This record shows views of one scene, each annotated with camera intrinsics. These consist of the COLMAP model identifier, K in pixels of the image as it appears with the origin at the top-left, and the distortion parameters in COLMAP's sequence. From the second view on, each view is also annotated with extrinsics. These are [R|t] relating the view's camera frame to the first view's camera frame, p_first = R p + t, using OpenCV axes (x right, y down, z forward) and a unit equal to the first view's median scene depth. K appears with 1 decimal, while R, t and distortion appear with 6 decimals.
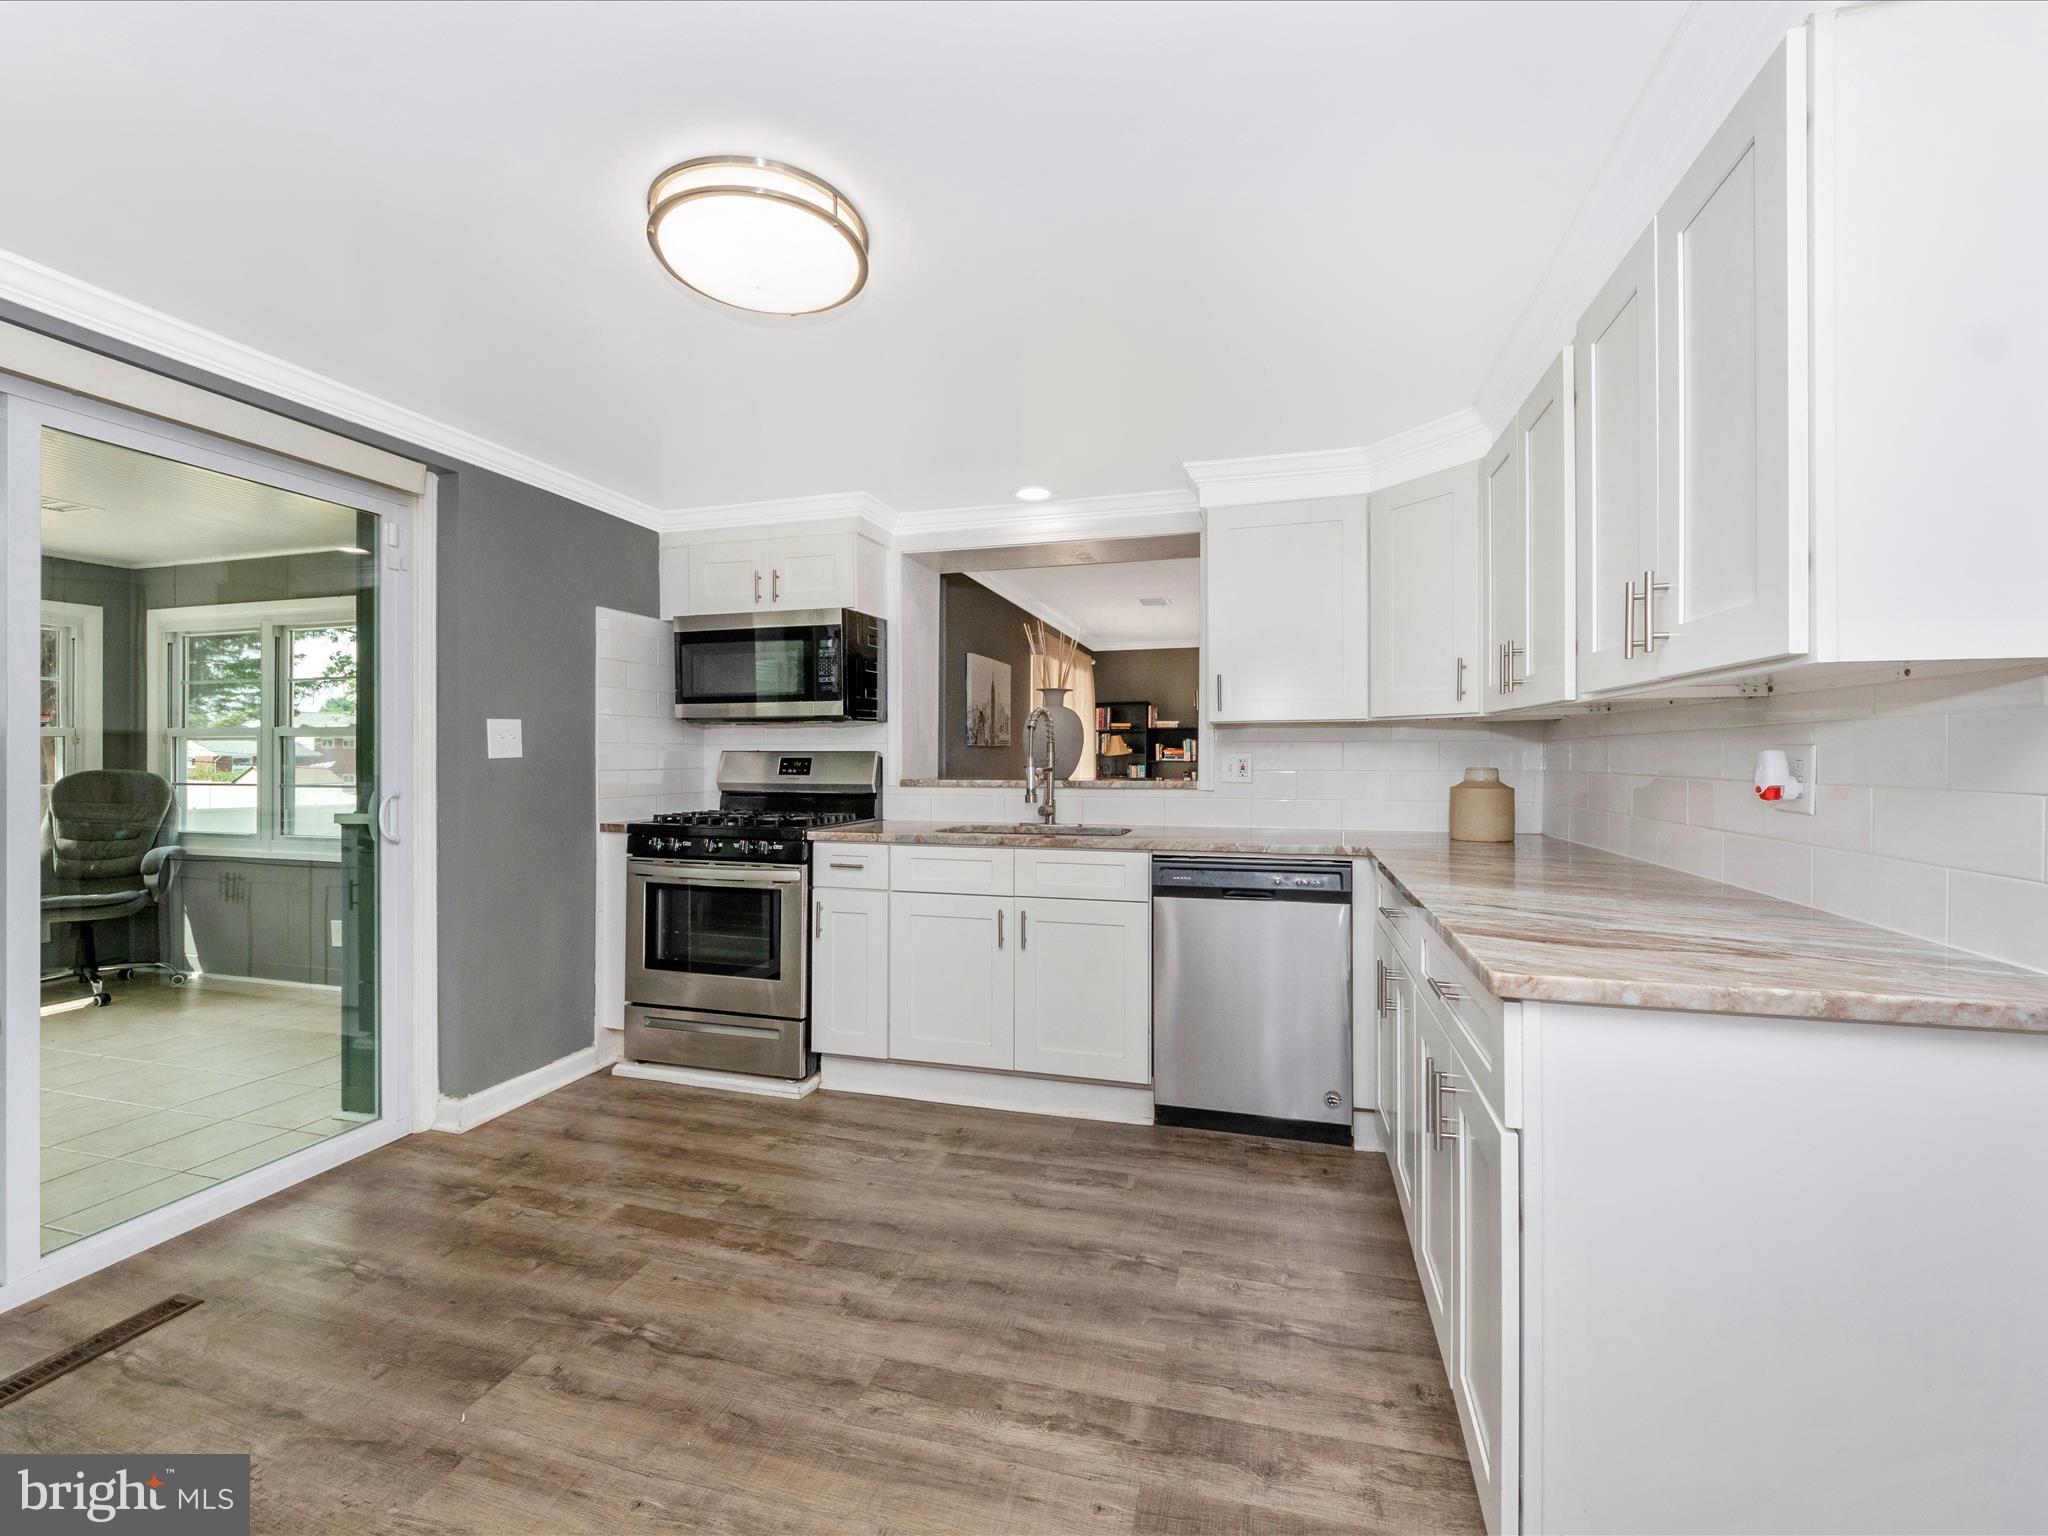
lens RADIAL K [[805.5, 0, 907.4], [0, 805.5, 758.1], [0, 0, 1]] dist [0.040039, -0.022340]
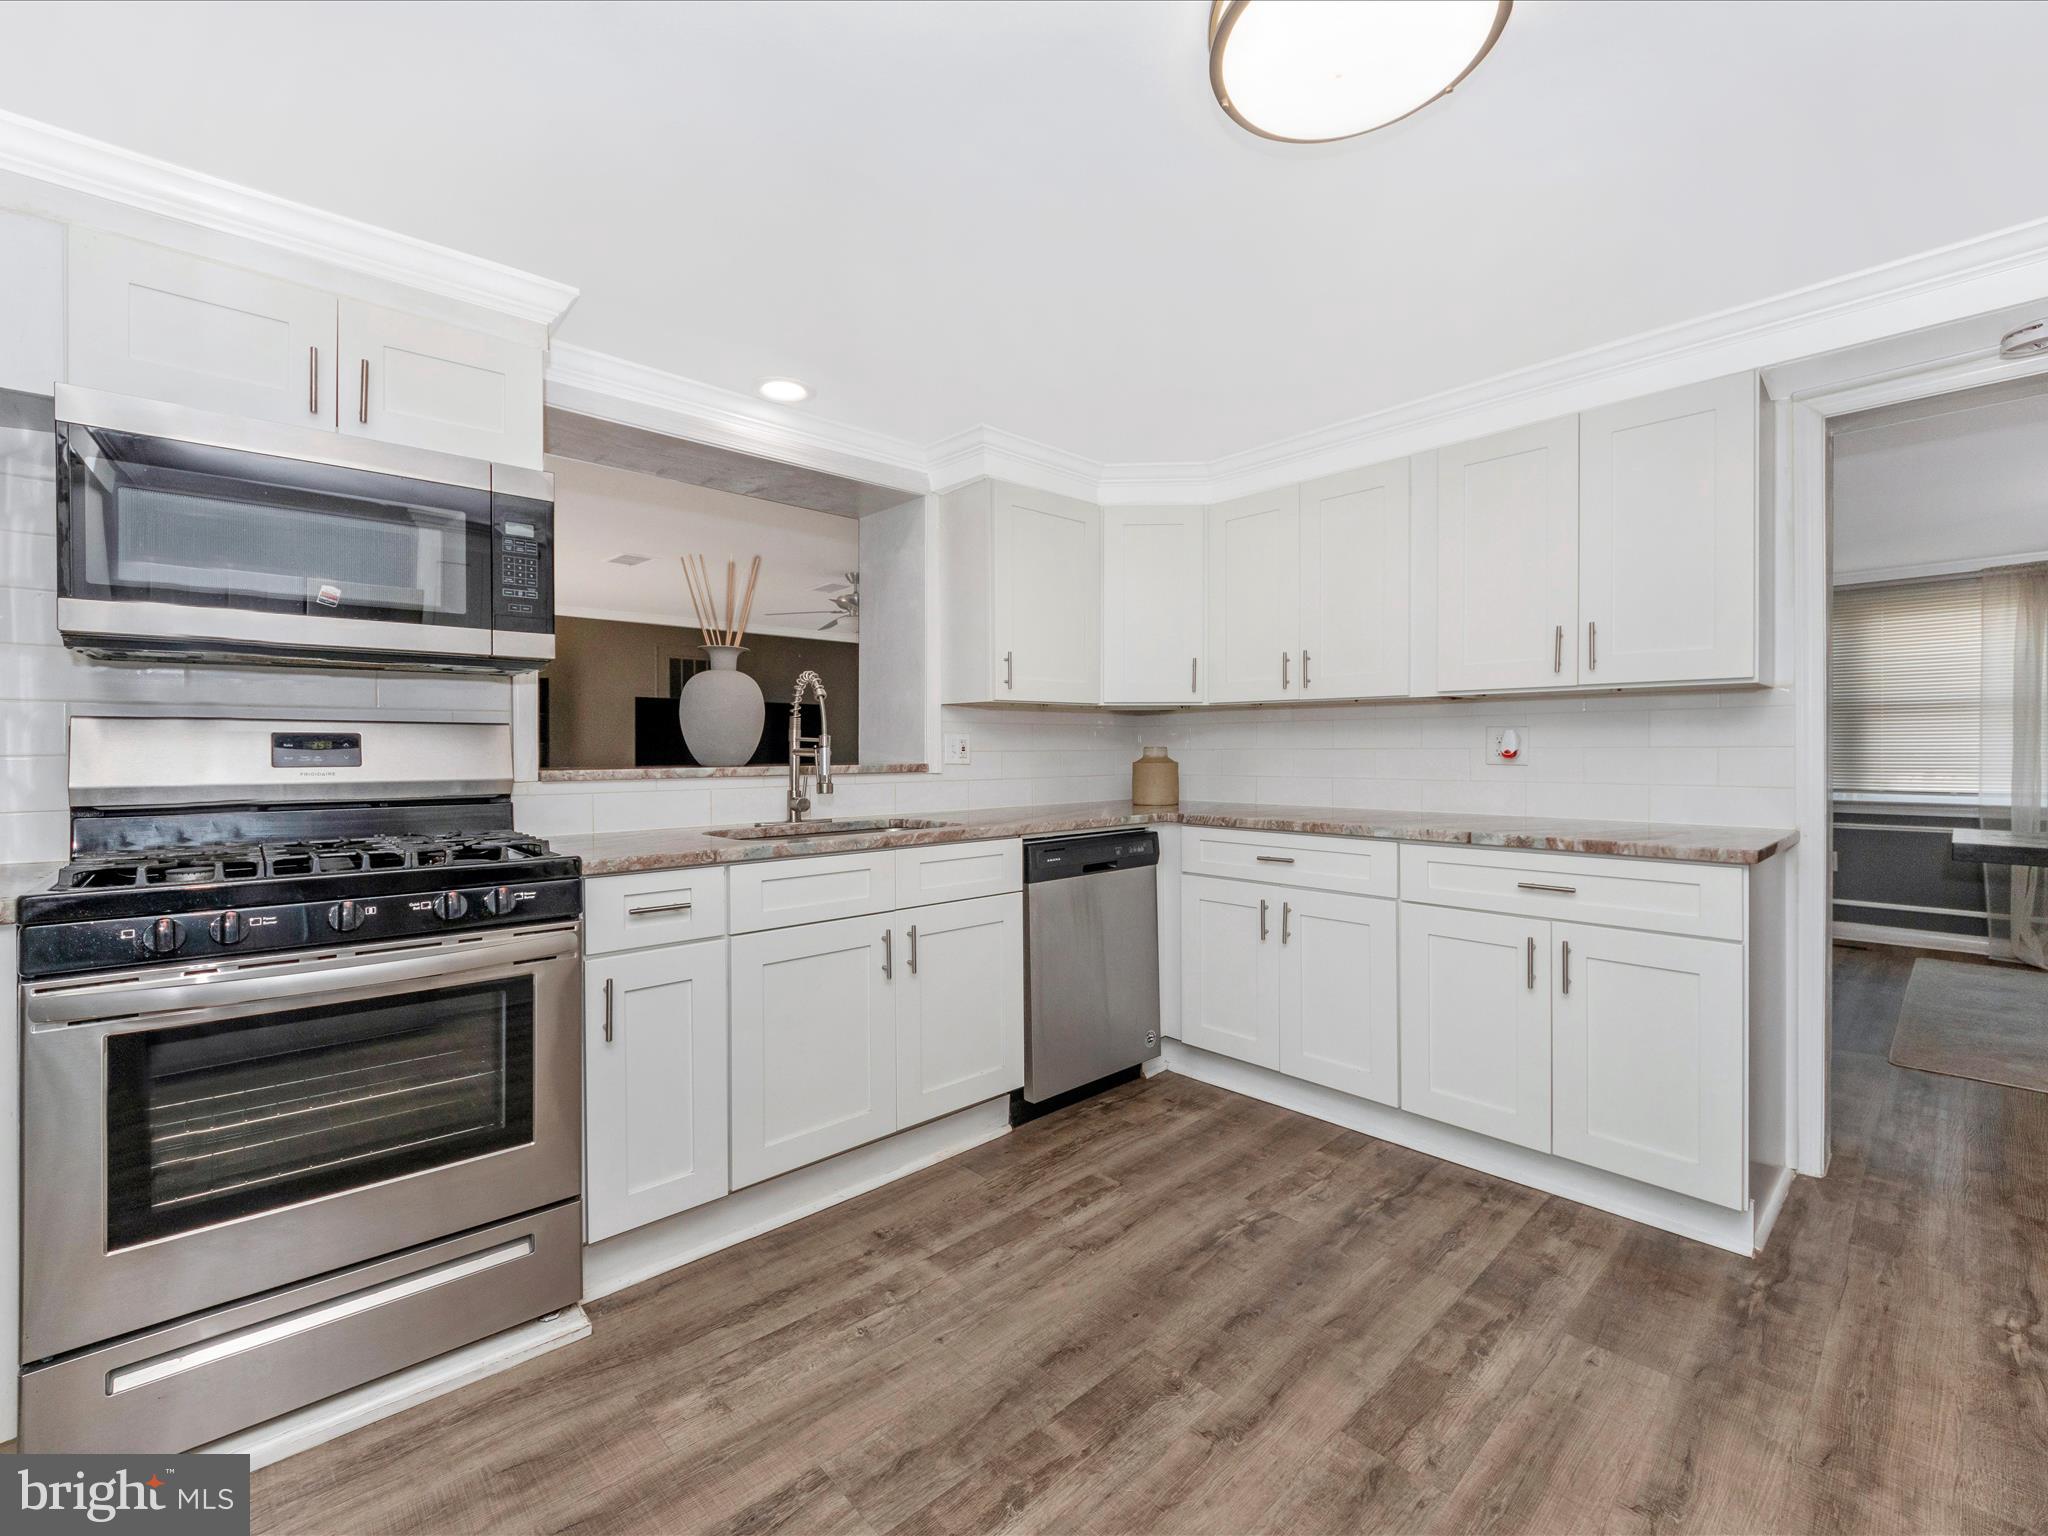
lens RADIAL K [[894.3, 0, 1029.2], [0, 894.3, 763.5], [0, 0, 1]] dist [0.008828, -0.010378]
pose [[0.504184, -0.012951, 0.863499, -0.655246], [0.001487, 0.999899, 0.014128, 0.020425], [-0.863595, -0.005839, 0.504153, 0.545631]]
